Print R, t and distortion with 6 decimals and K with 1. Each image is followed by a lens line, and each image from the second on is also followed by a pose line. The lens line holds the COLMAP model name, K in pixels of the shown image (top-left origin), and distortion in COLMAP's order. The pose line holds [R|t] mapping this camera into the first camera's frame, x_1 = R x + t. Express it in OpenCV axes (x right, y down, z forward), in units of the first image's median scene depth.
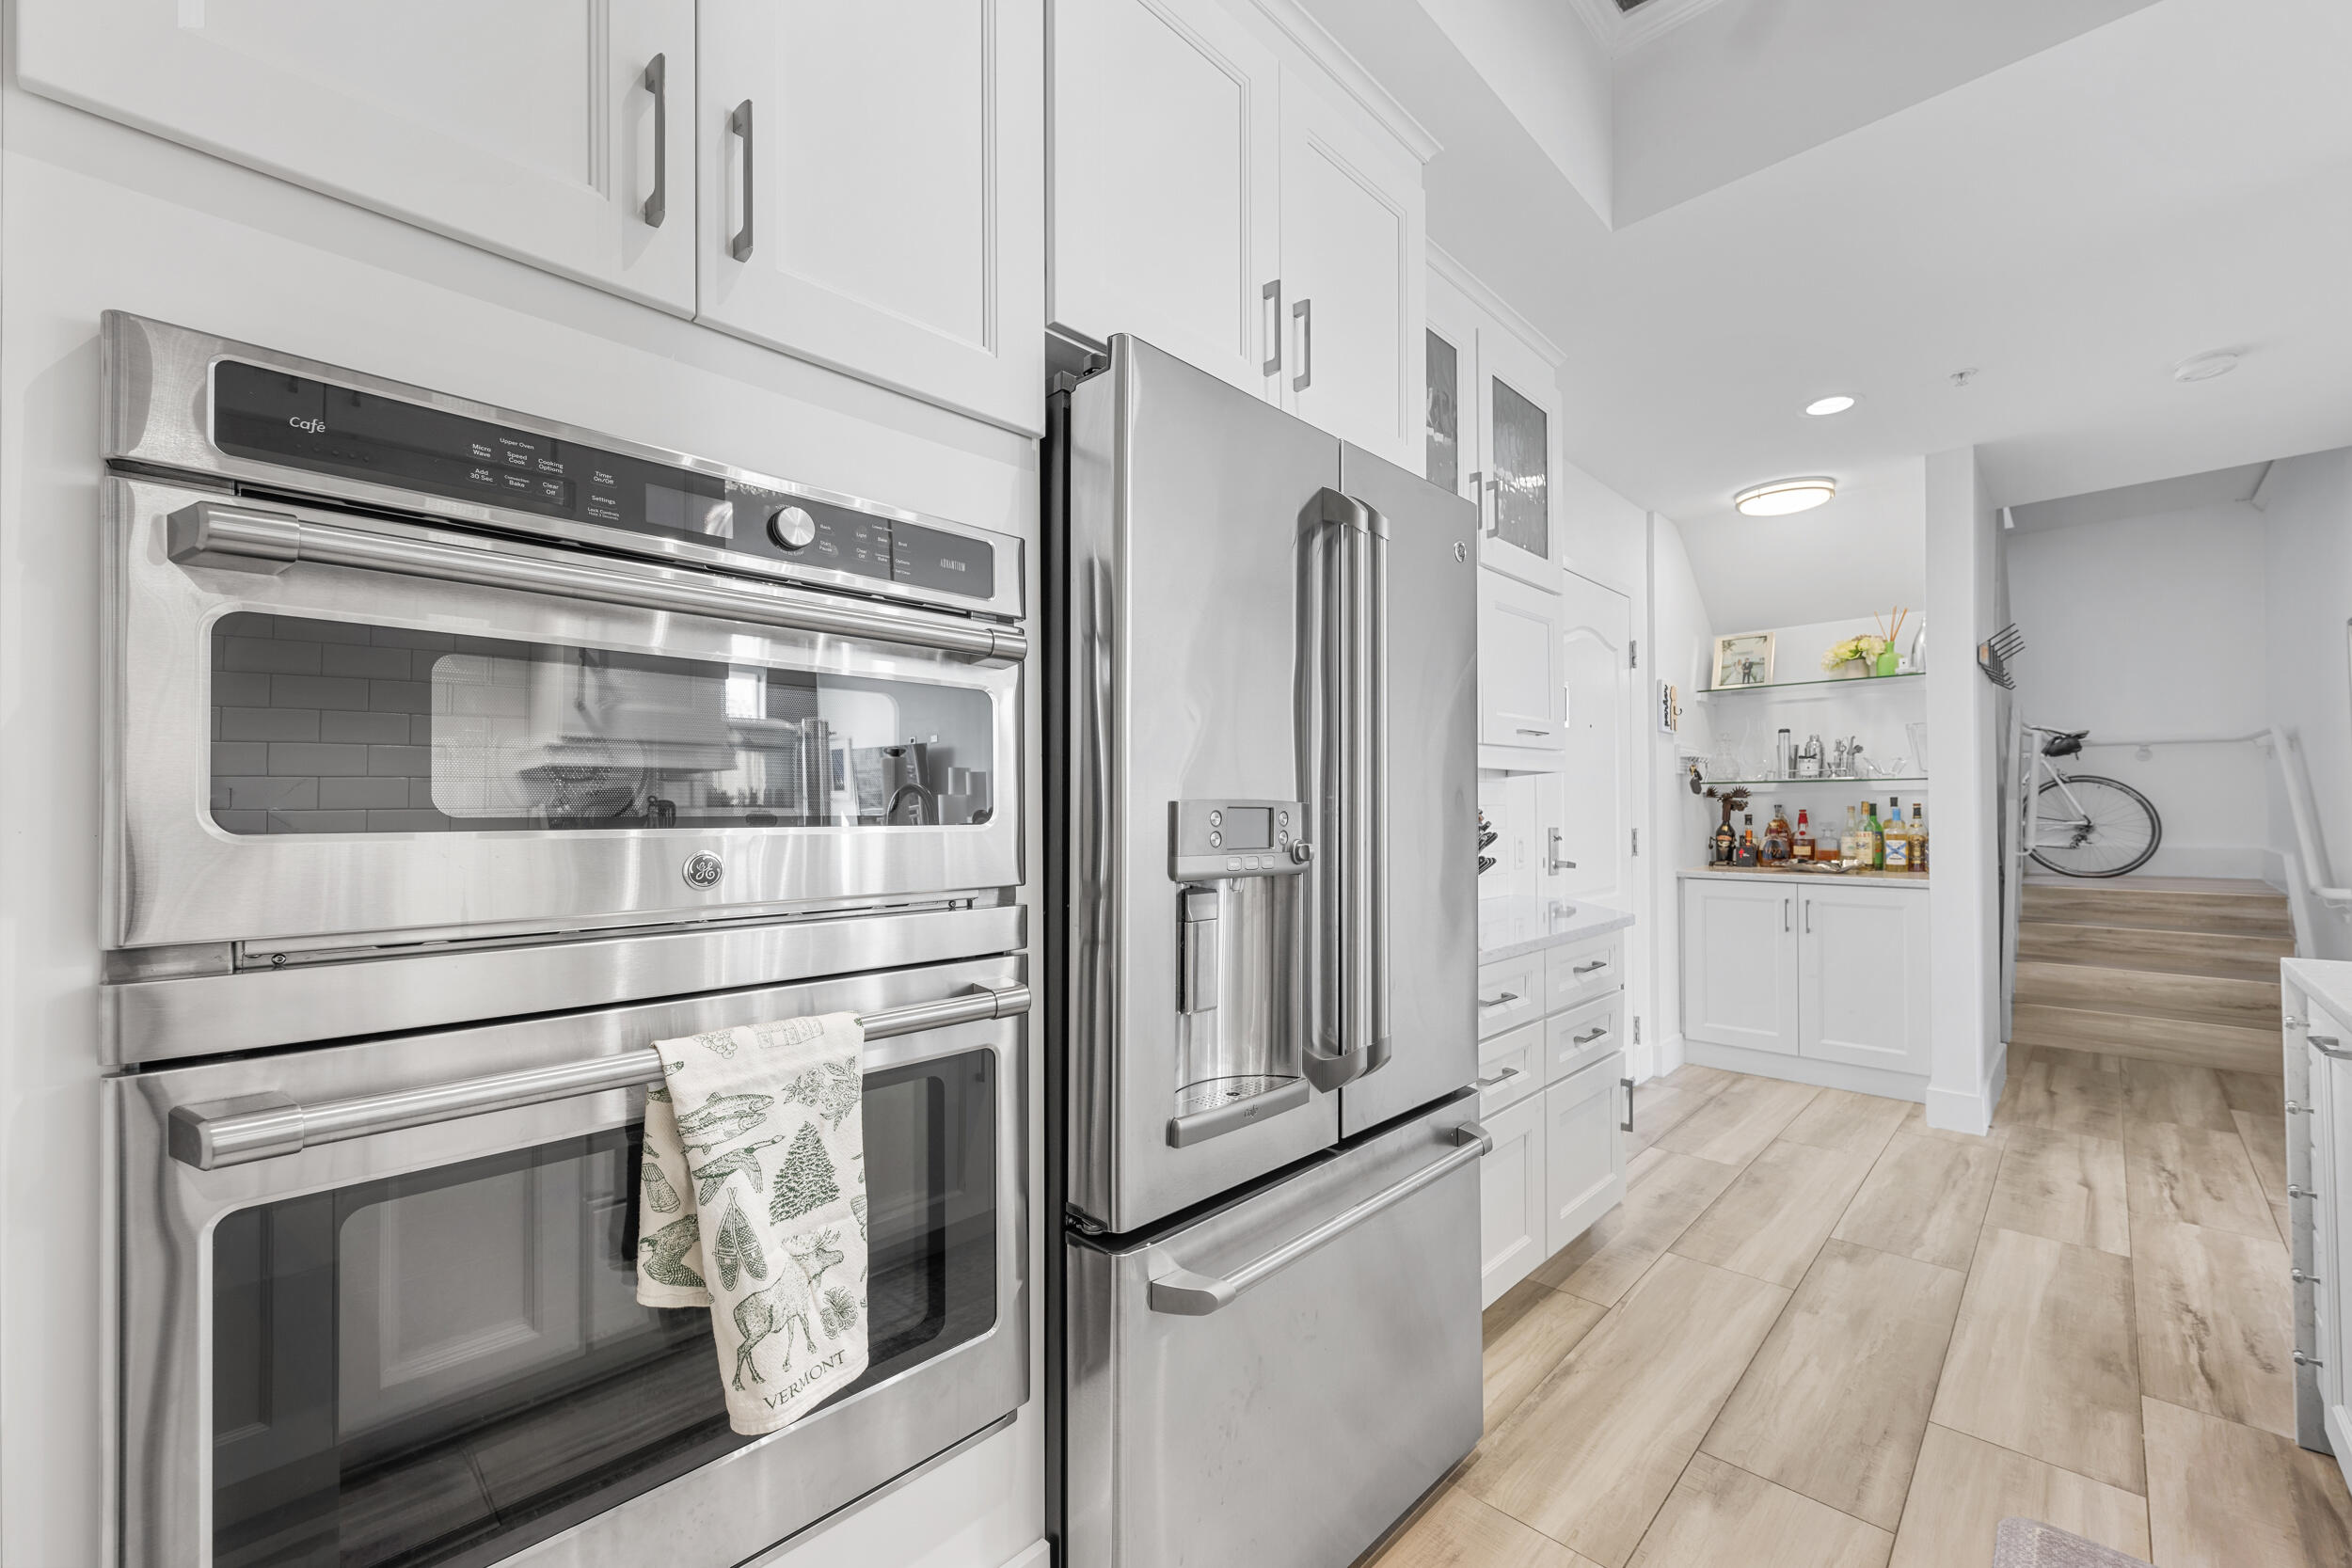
lens RADIAL K [[950.9, 0, 1159.5], [0, 950.9, 797.1], [0, 0, 1]] dist [-0.000154, 0.000355]
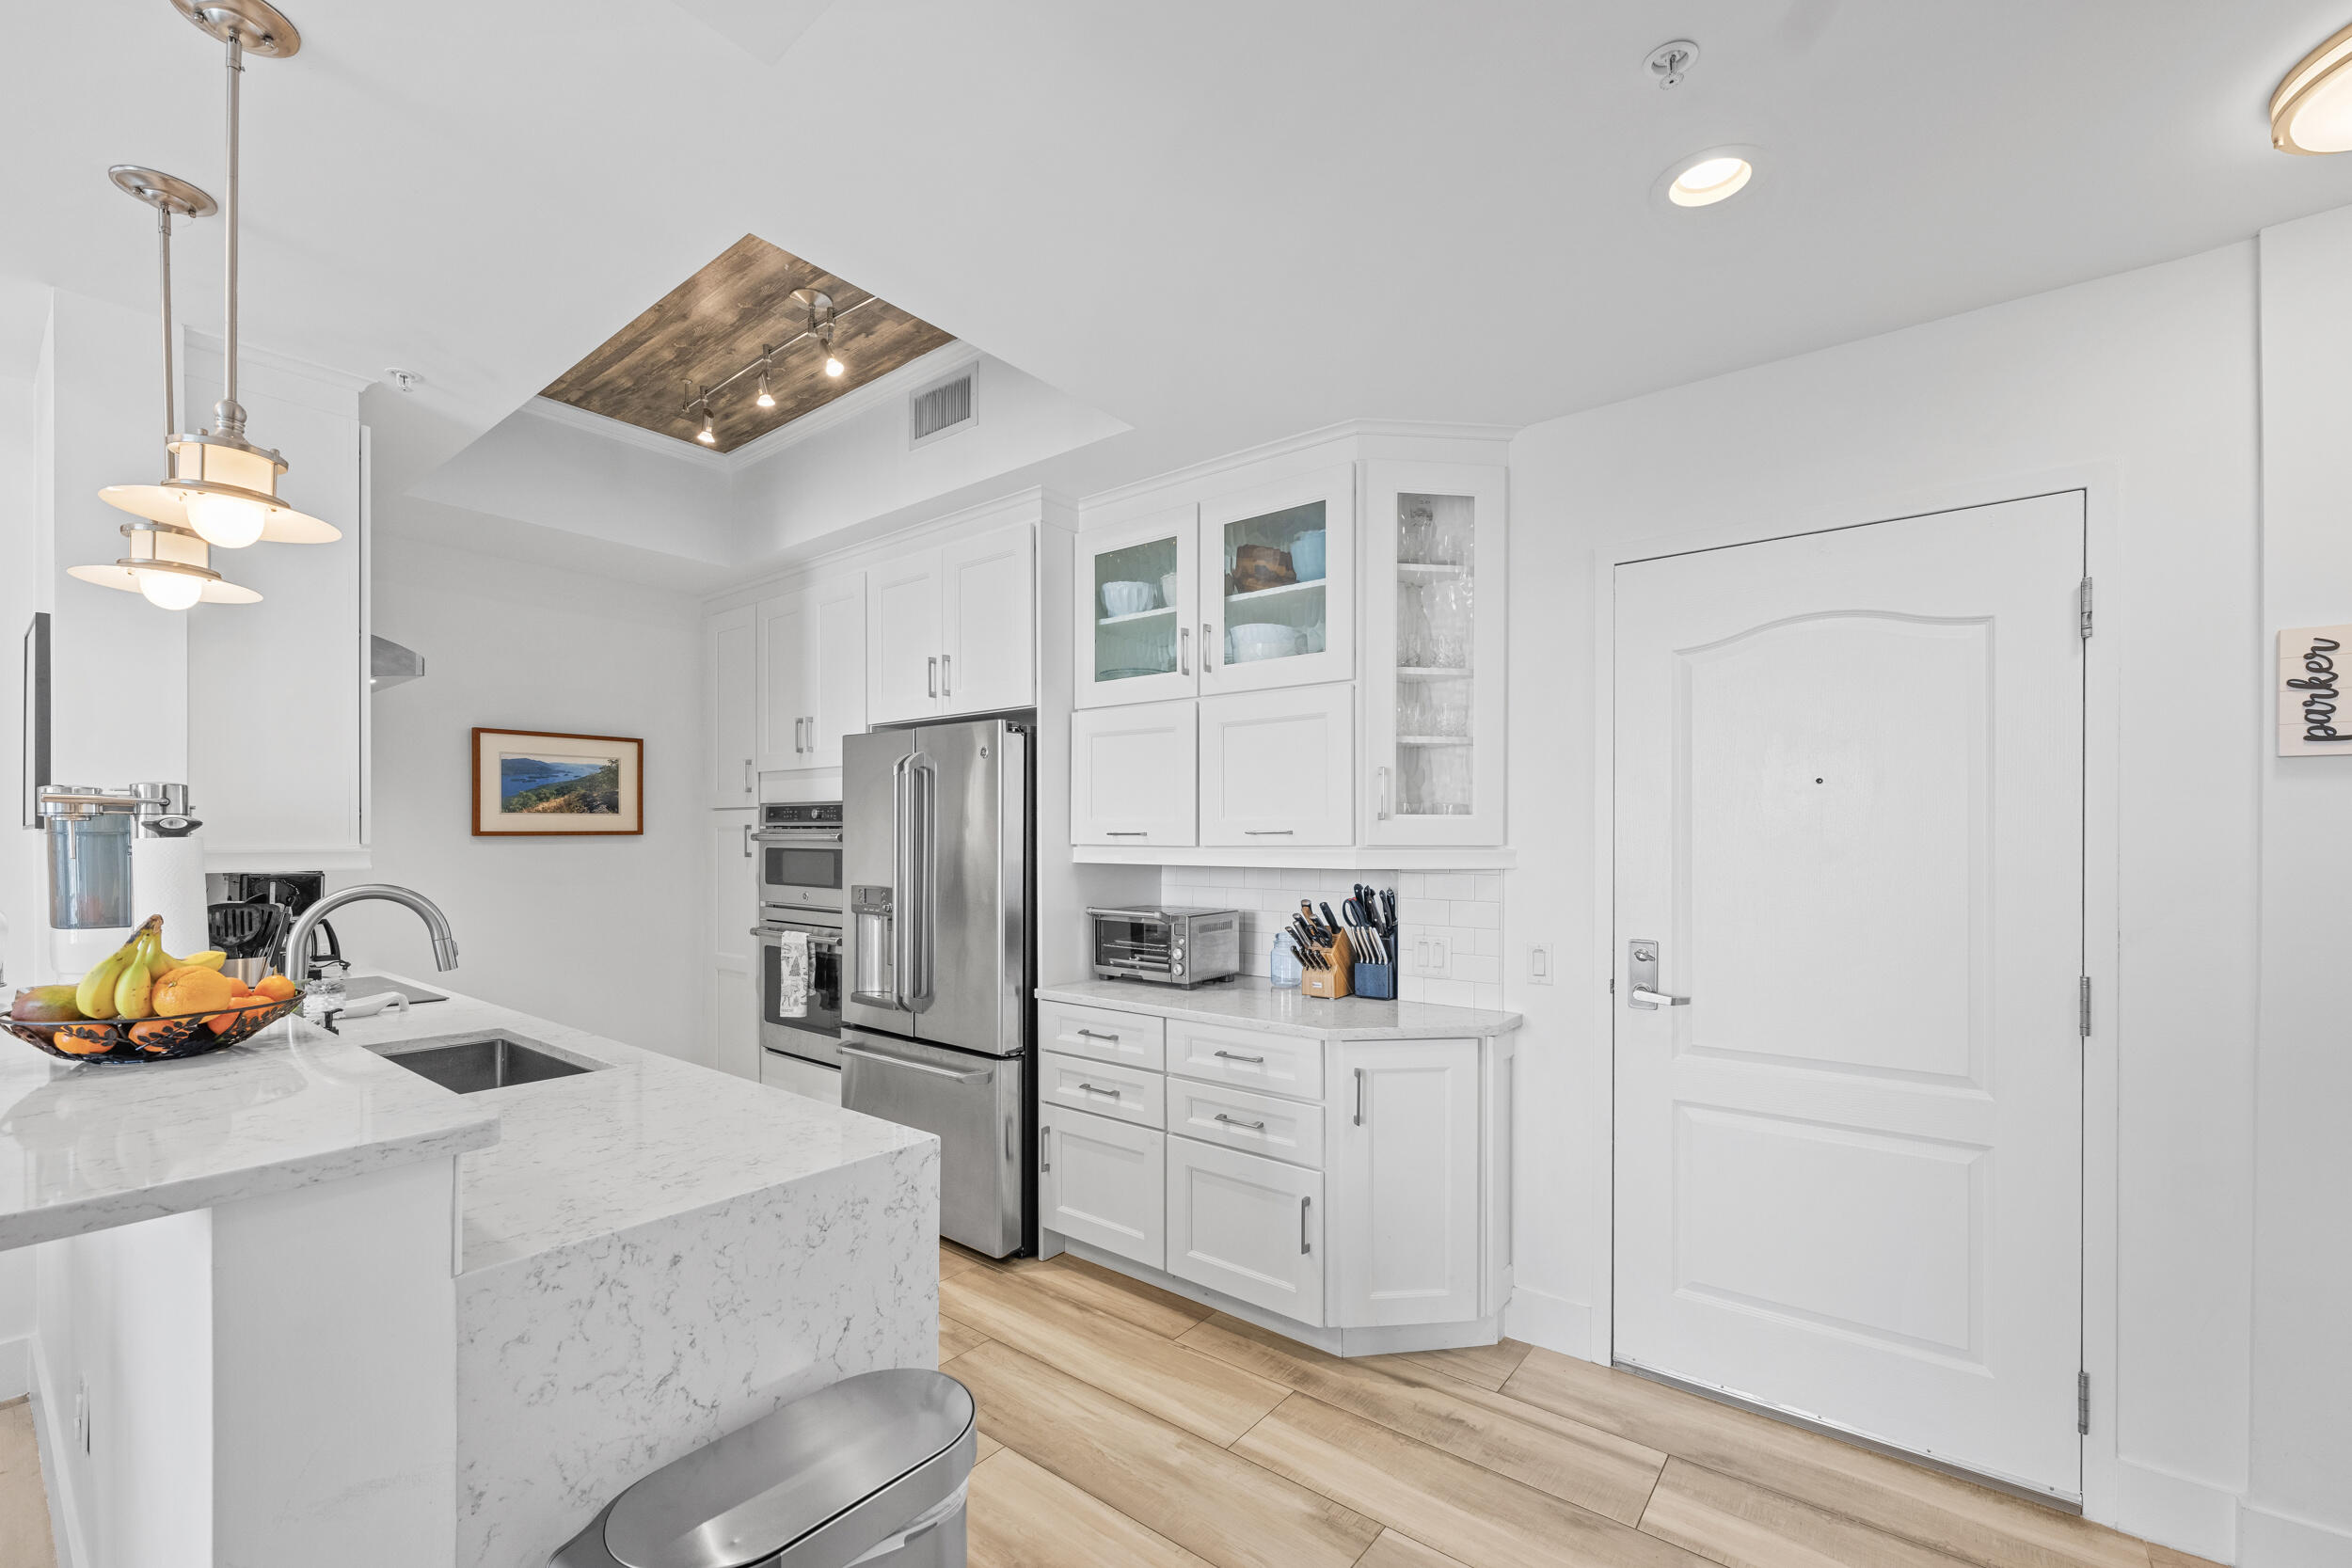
lens RADIAL K [[950.9, 0, 1208.6], [0, 950.9, 843.1], [0, 0, 1]] dist [-0.000154, 0.000355]
pose [[0.129776, 0.007820, -0.991512, 2.539978], [0.007692, 0.999931, 0.008893, -0.119040], [0.991513, -0.008781, 0.129707, 1.406535]]
